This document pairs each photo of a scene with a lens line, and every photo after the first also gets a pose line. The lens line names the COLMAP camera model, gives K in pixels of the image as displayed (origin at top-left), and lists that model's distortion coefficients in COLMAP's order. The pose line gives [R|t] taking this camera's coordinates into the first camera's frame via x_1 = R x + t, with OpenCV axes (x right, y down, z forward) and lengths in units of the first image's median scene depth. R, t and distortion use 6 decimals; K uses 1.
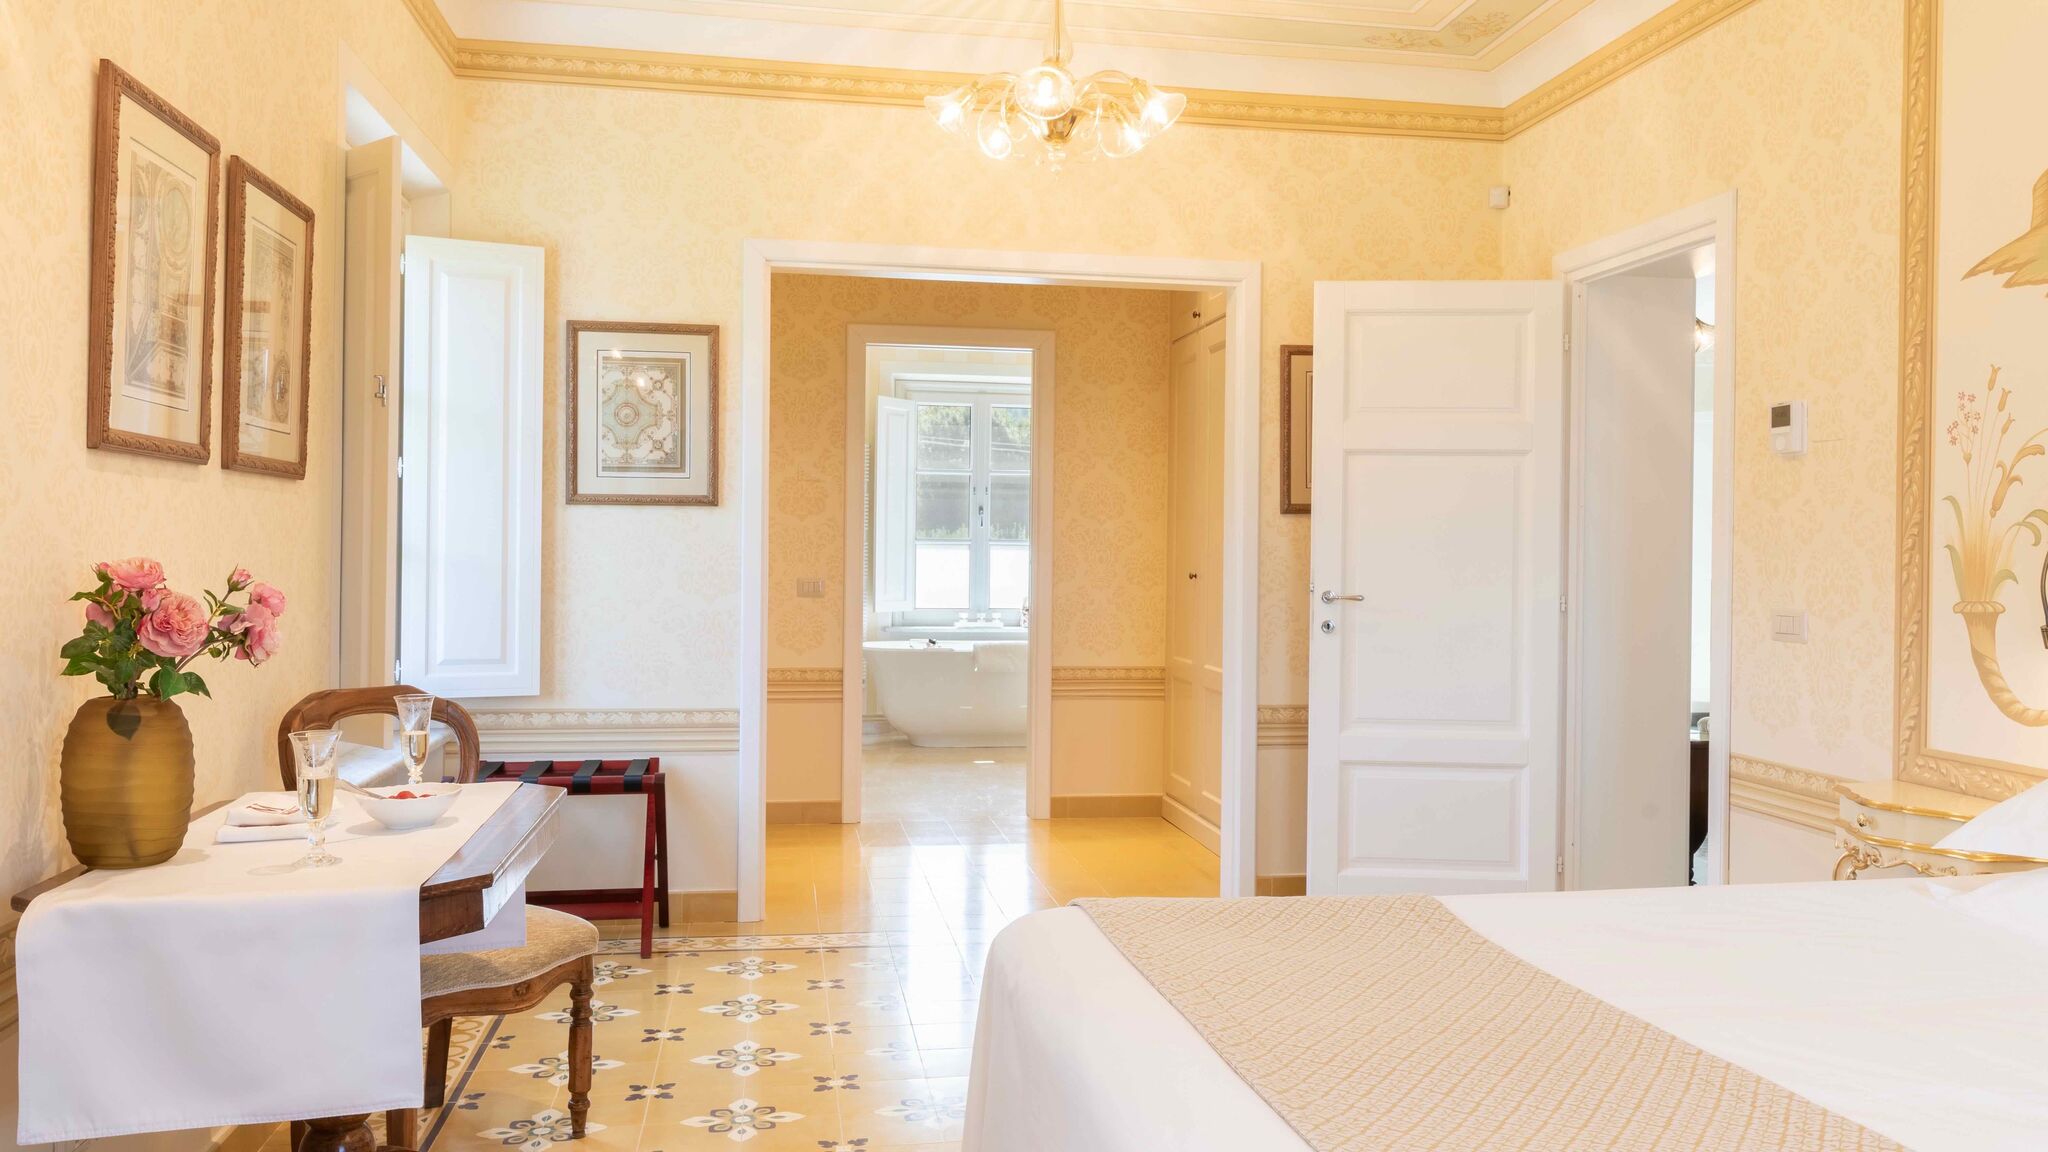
lens RADIAL K [[1169.5, 0, 1024.0], [0, 1169.5, 576.0], [0, 0, 1]] dist [0.000922, 0.000005]
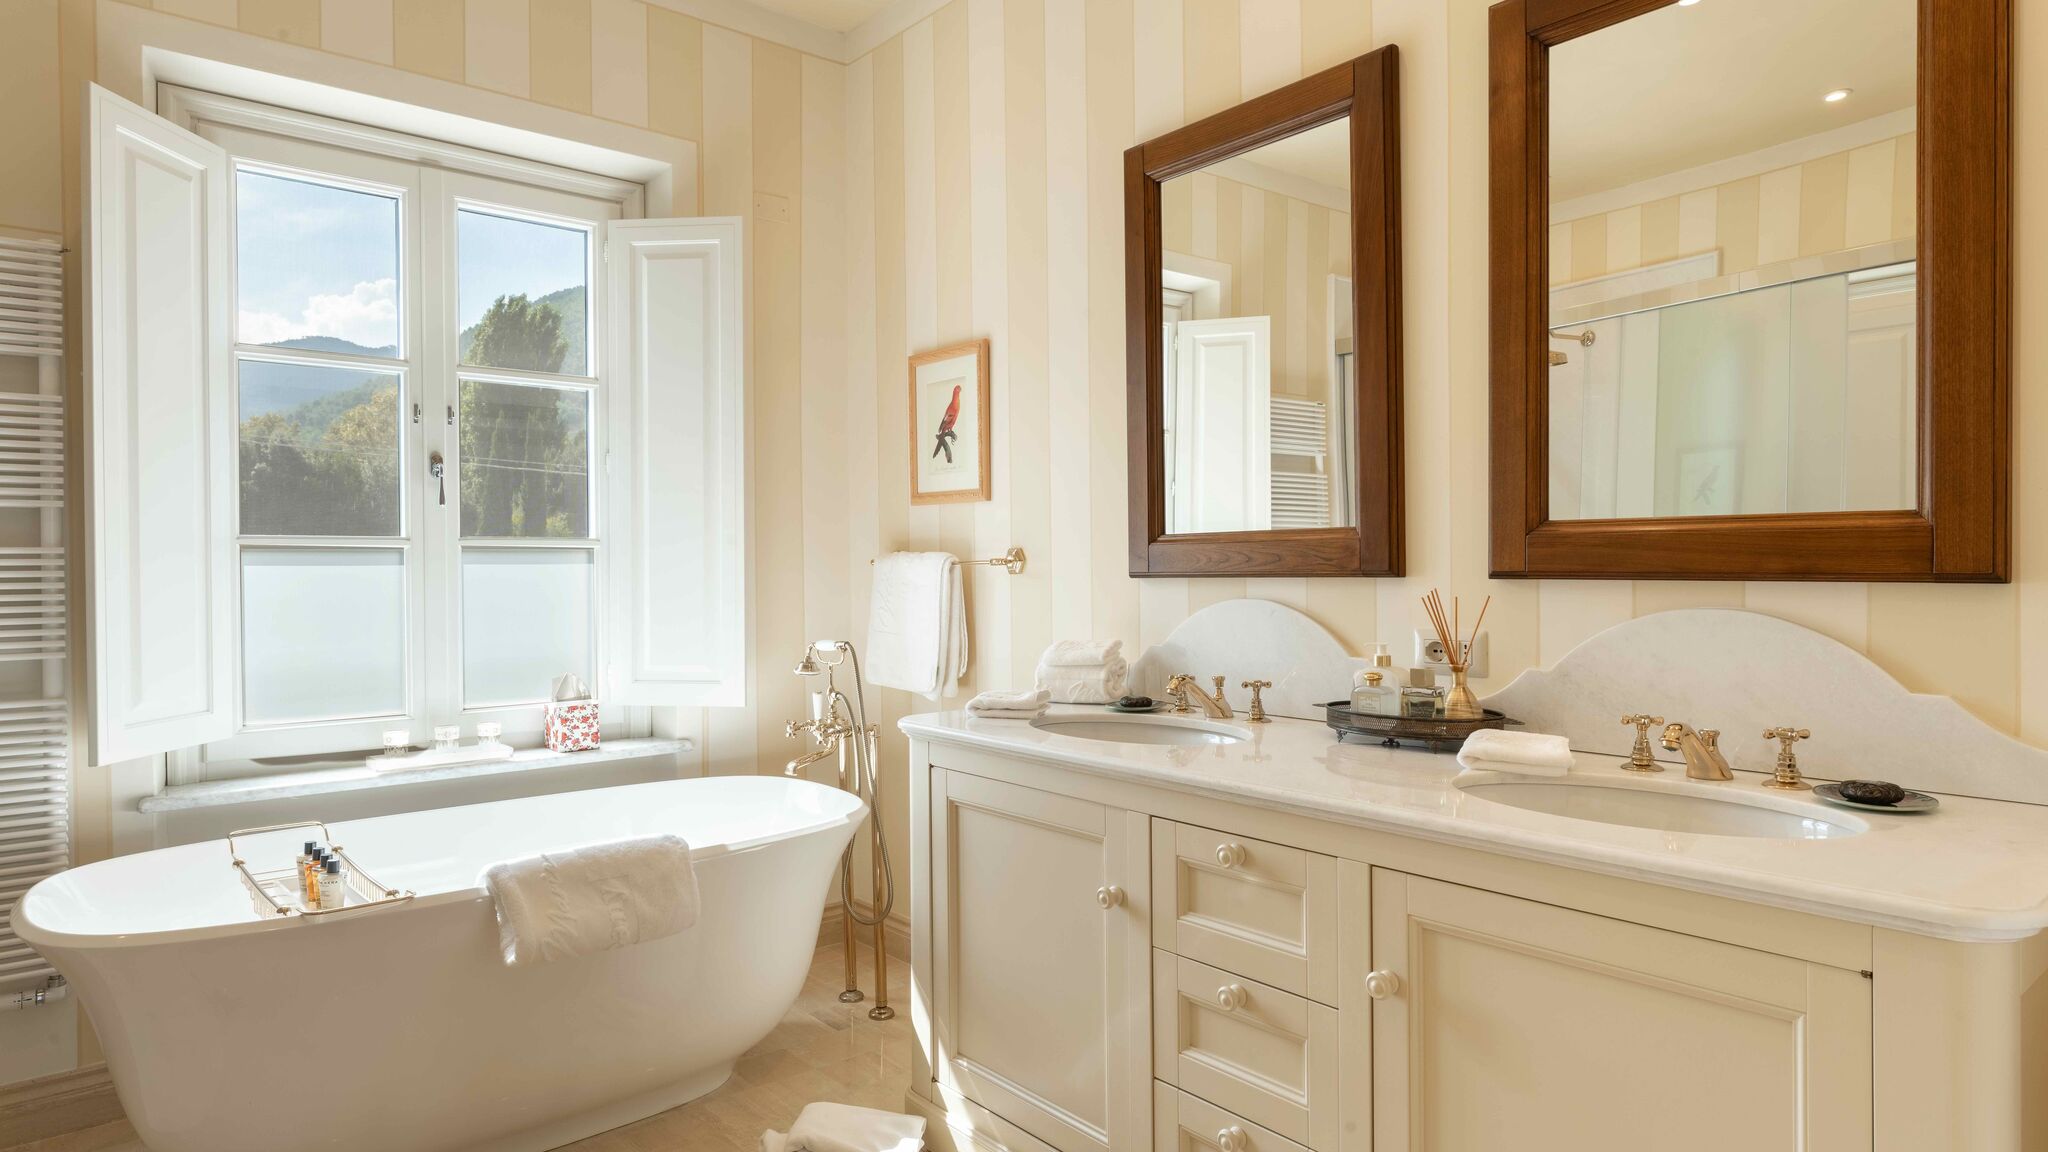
lens RADIAL K [[1169.5, 0, 1024.0], [0, 1169.5, 576.0], [0, 0, 1]] dist [0.000922, 0.000005]
pose [[0.868788, -0.022733, 0.494662, -0.061553], [0.024919, 0.999687, 0.002175, -0.014525], [-0.494557, 0.010437, 0.869083, 0.571370]]
